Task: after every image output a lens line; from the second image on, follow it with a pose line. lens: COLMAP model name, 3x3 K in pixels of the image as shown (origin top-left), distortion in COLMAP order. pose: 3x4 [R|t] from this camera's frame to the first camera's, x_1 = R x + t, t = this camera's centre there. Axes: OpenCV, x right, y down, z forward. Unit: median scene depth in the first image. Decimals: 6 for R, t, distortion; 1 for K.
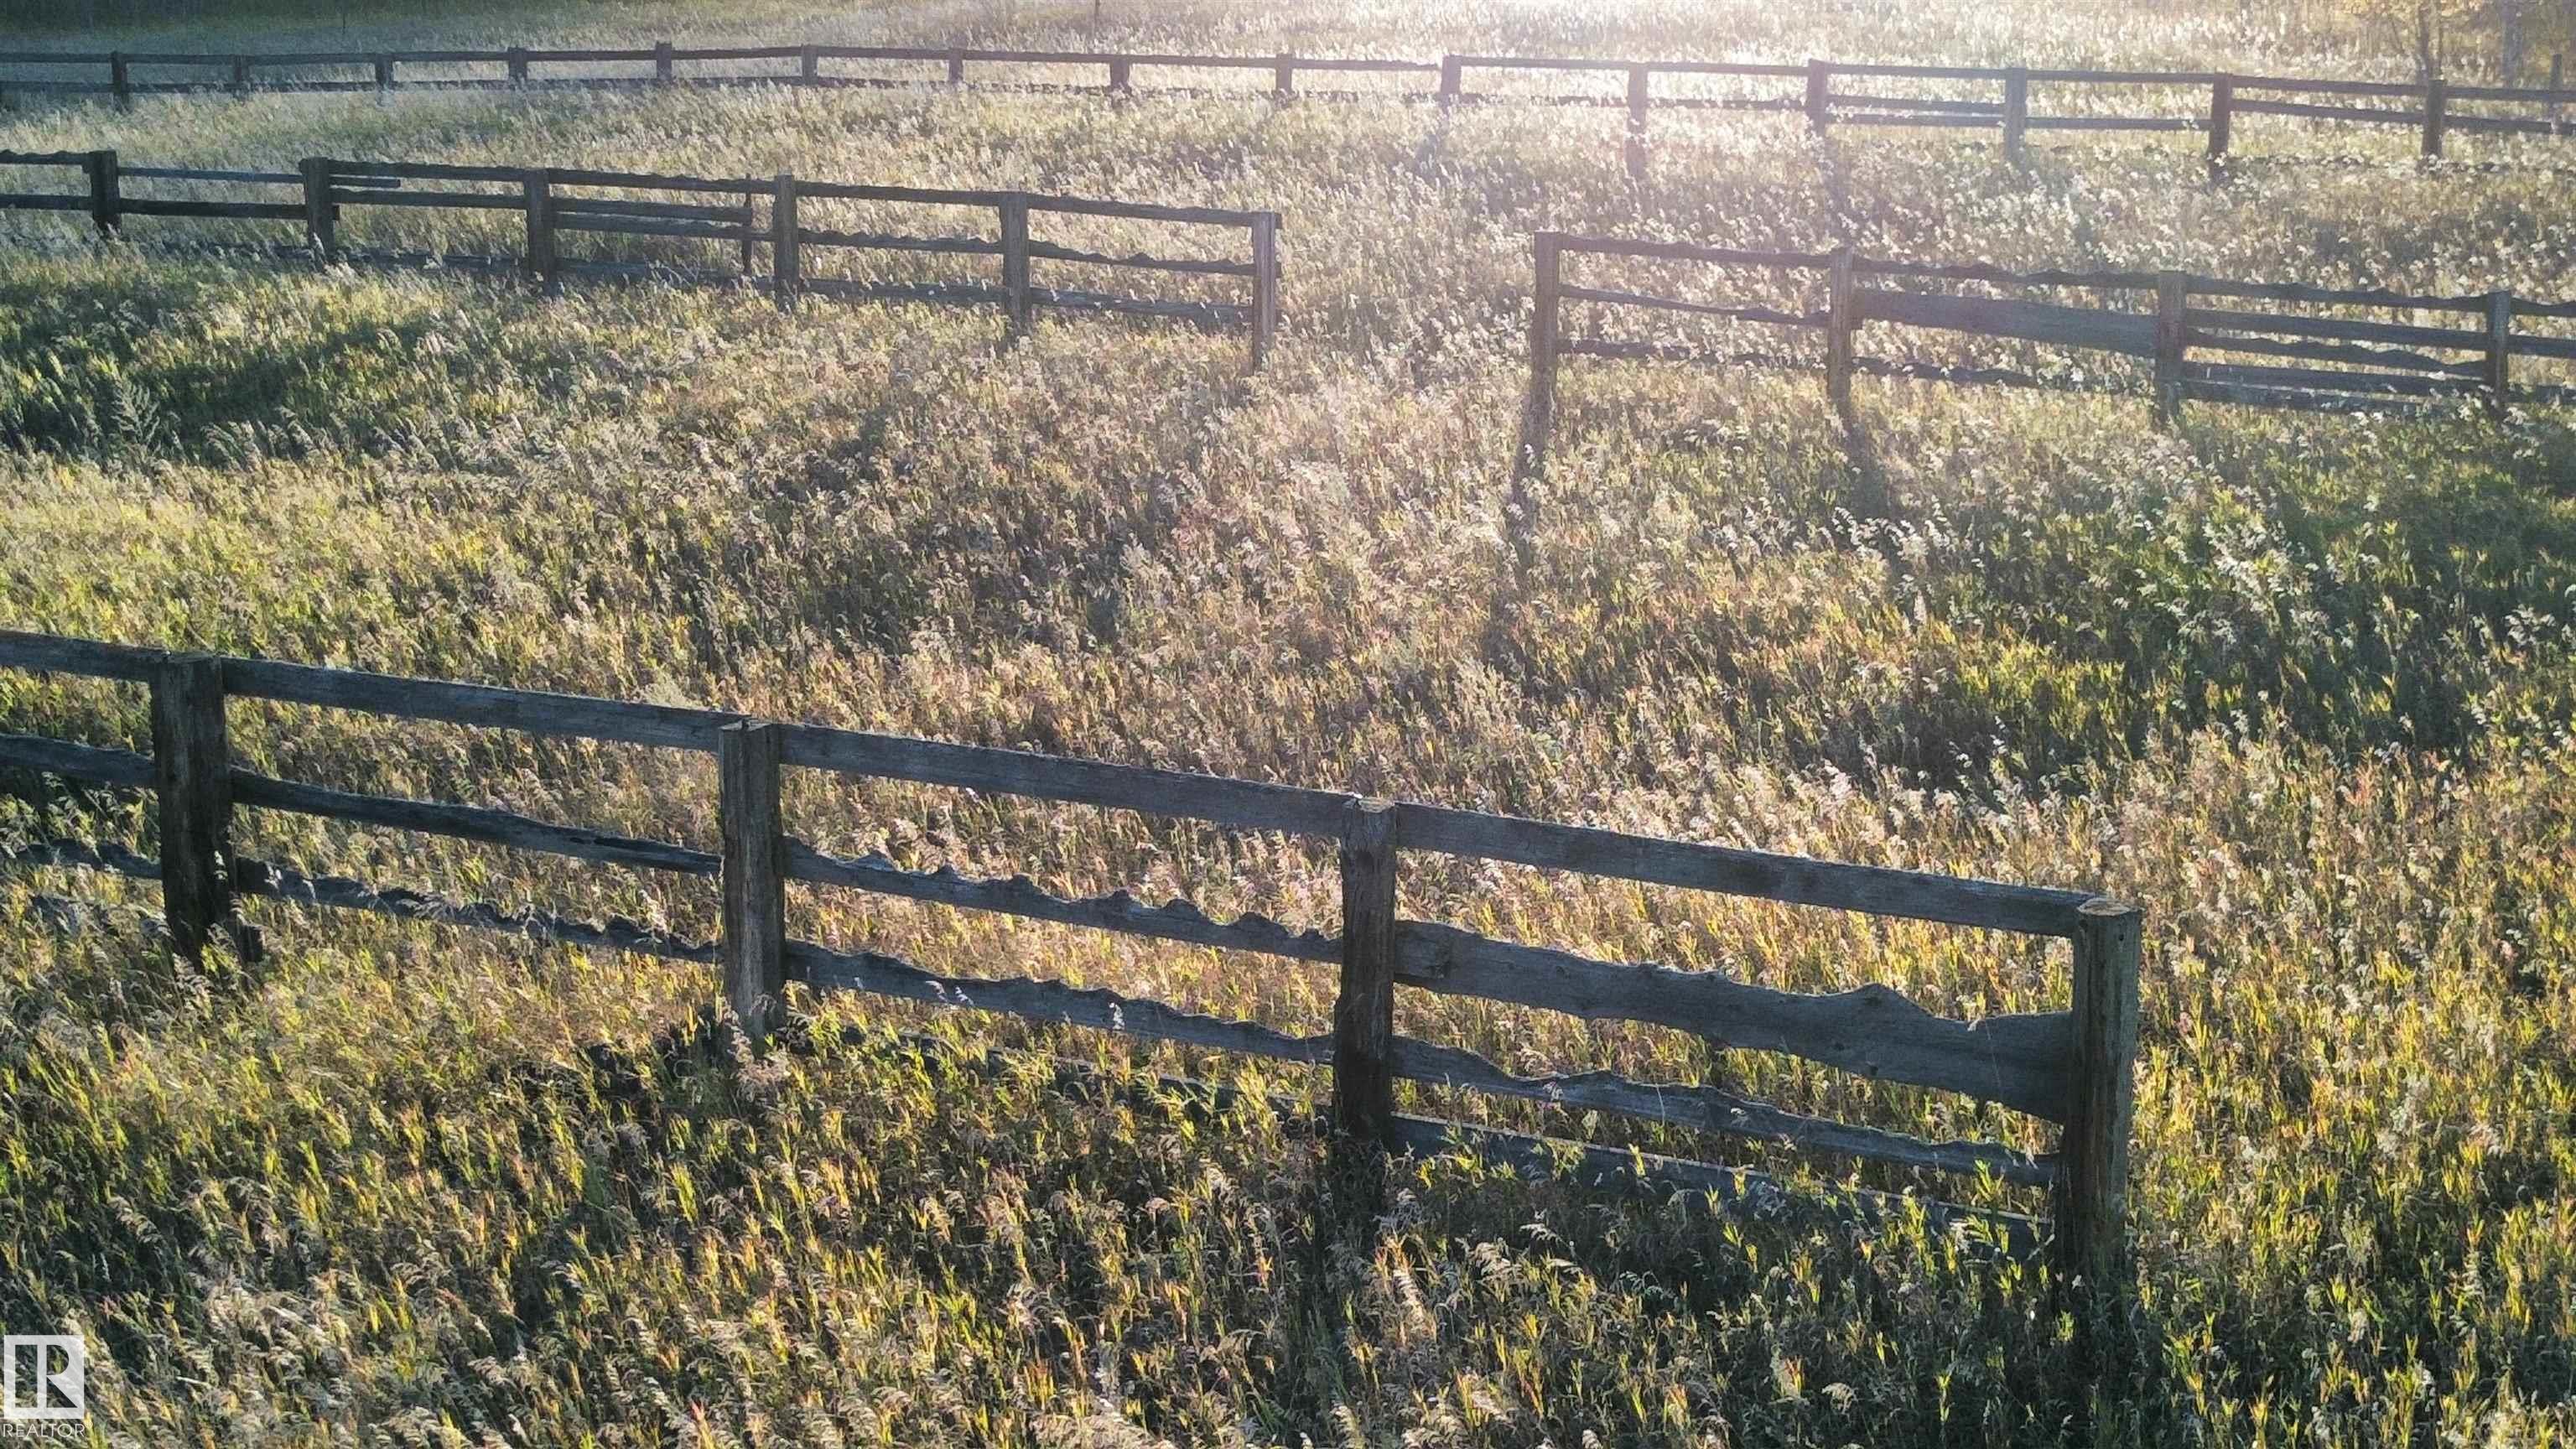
lens RADIAL K [[1810.0, 0, 1291.3], [0, 1810.0, 716.1], [0, 0, 1]] dist [0.071575, -0.063778]
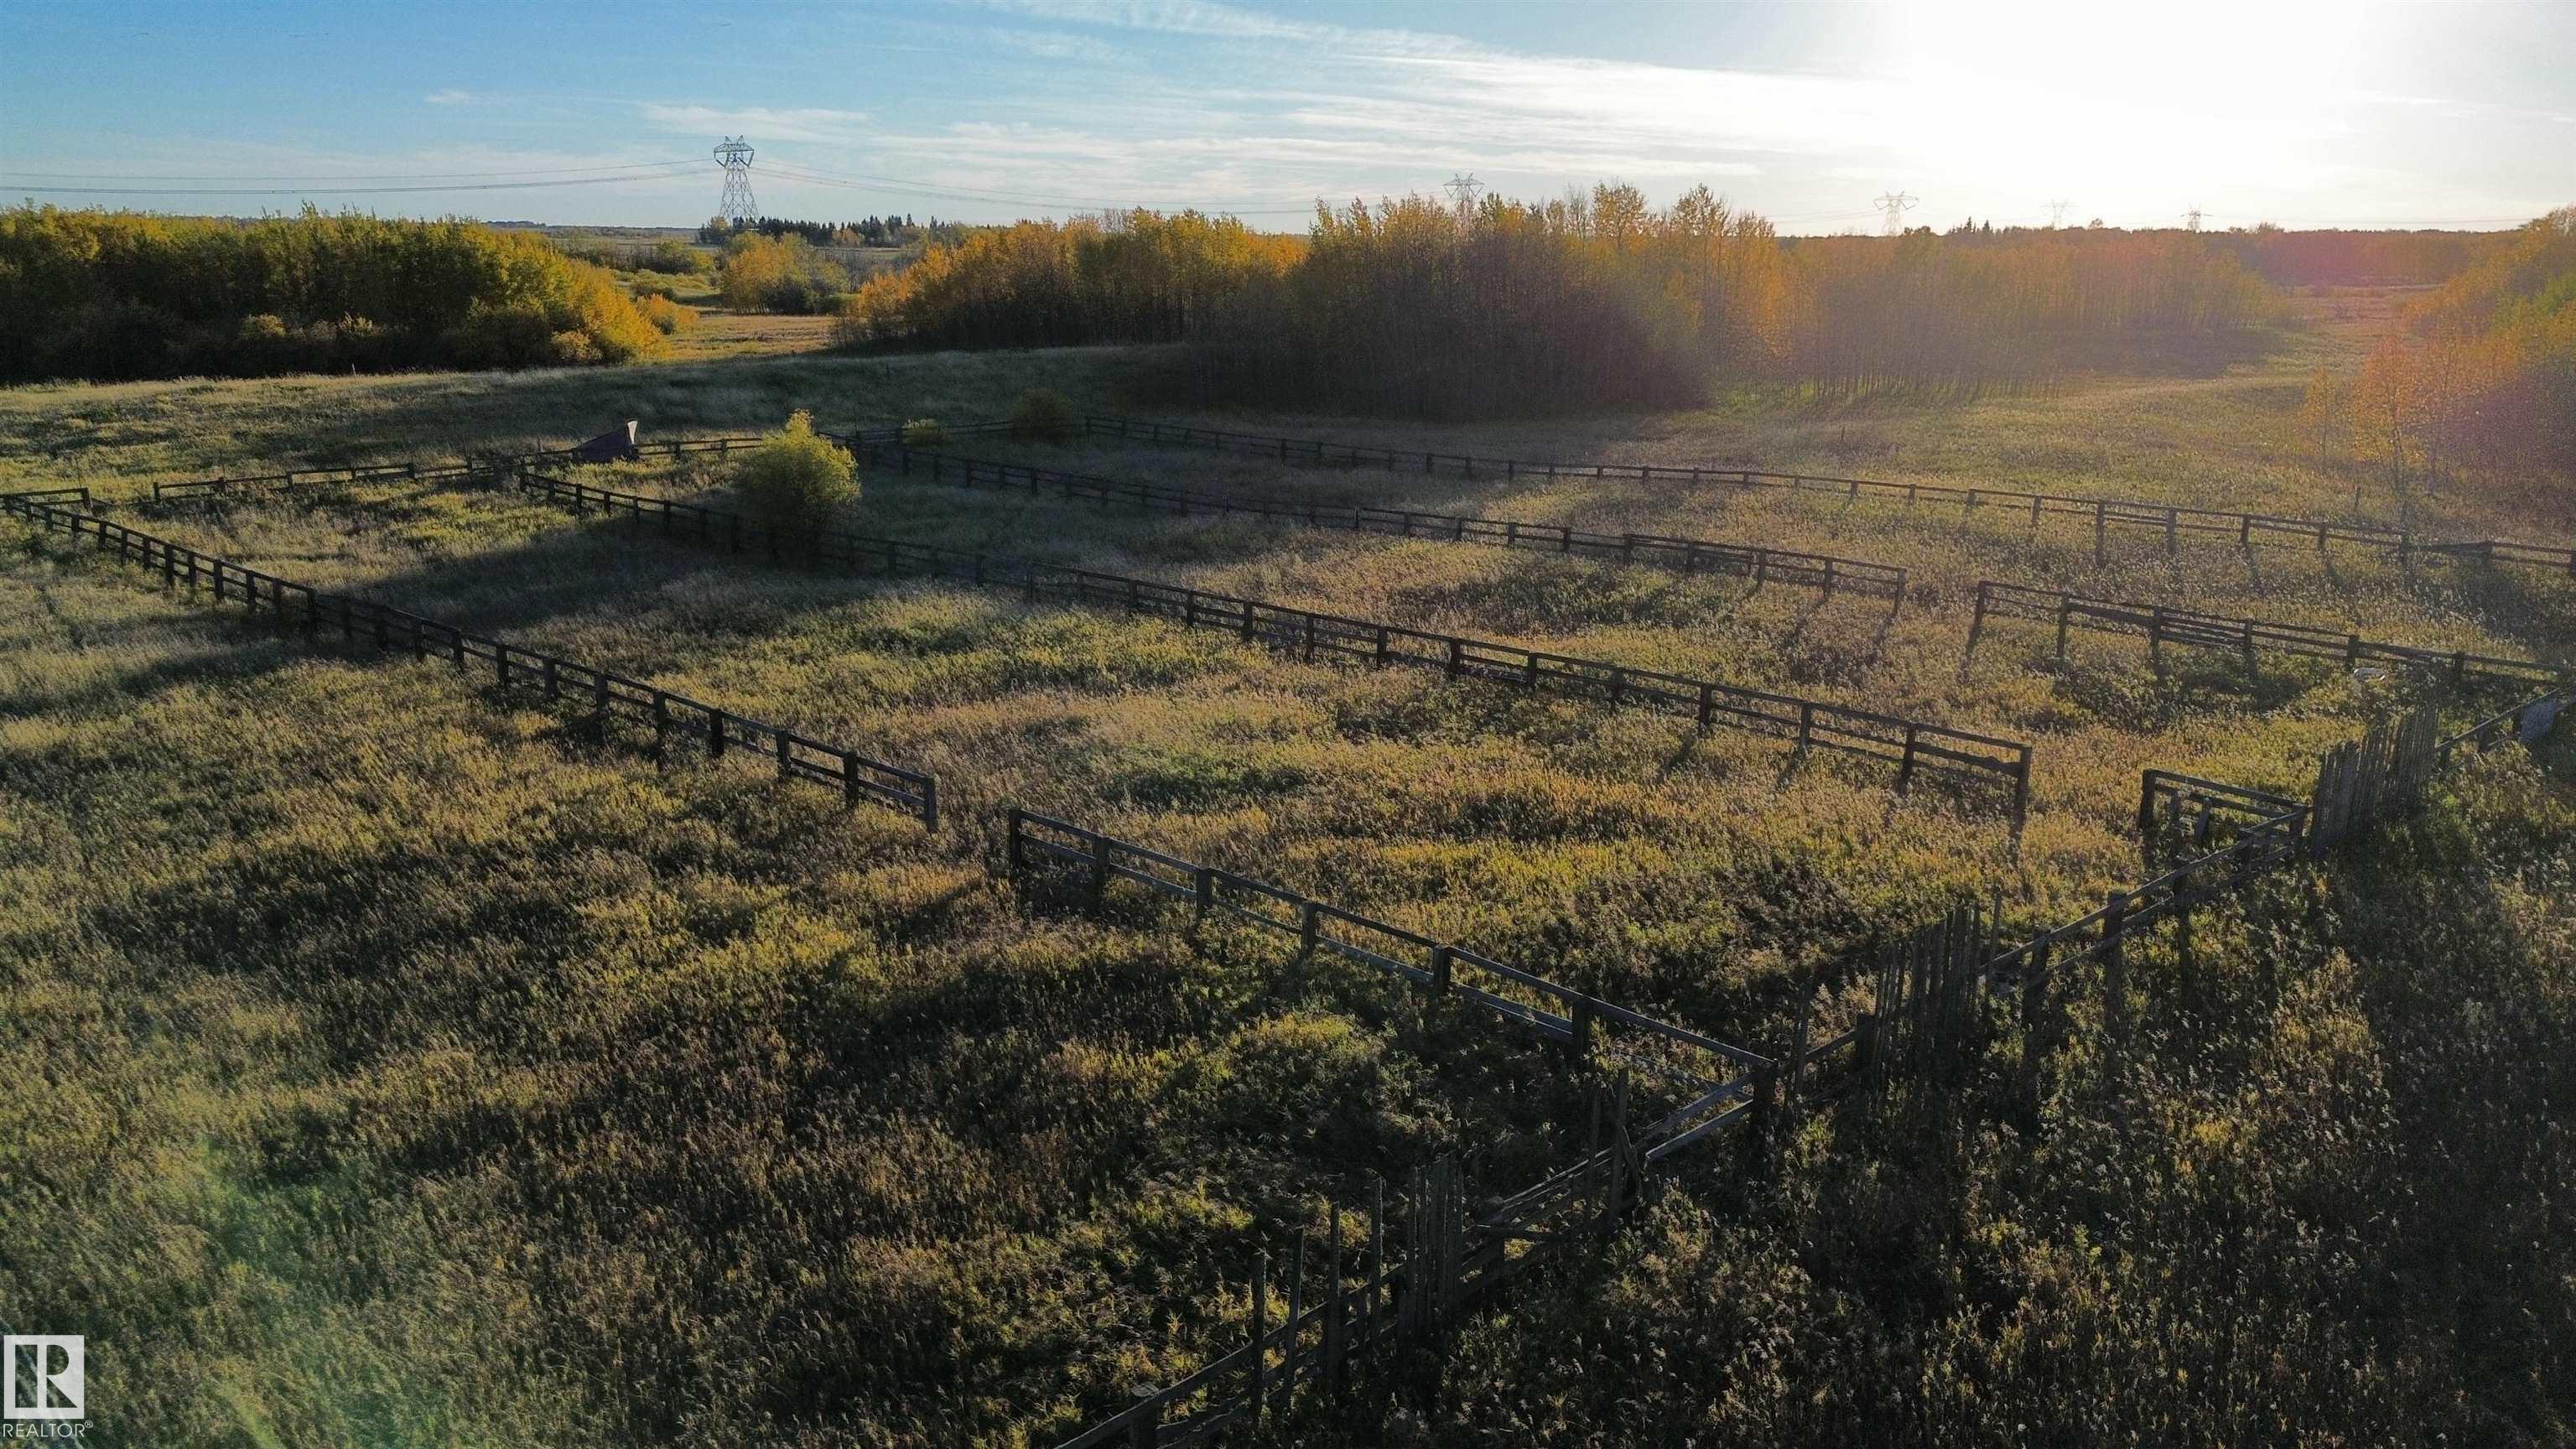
lens RADIAL K [[1810.0, 0, 1291.3], [0, 1810.0, 716.1], [0, 0, 1]] dist [0.071575, -0.063778]
pose [[0.948462, 0.080293, -0.306550, -0.044750], [-0.071912, 0.996665, 0.038558, -0.045305], [0.308624, -0.014526, 0.951073, -4.082633]]
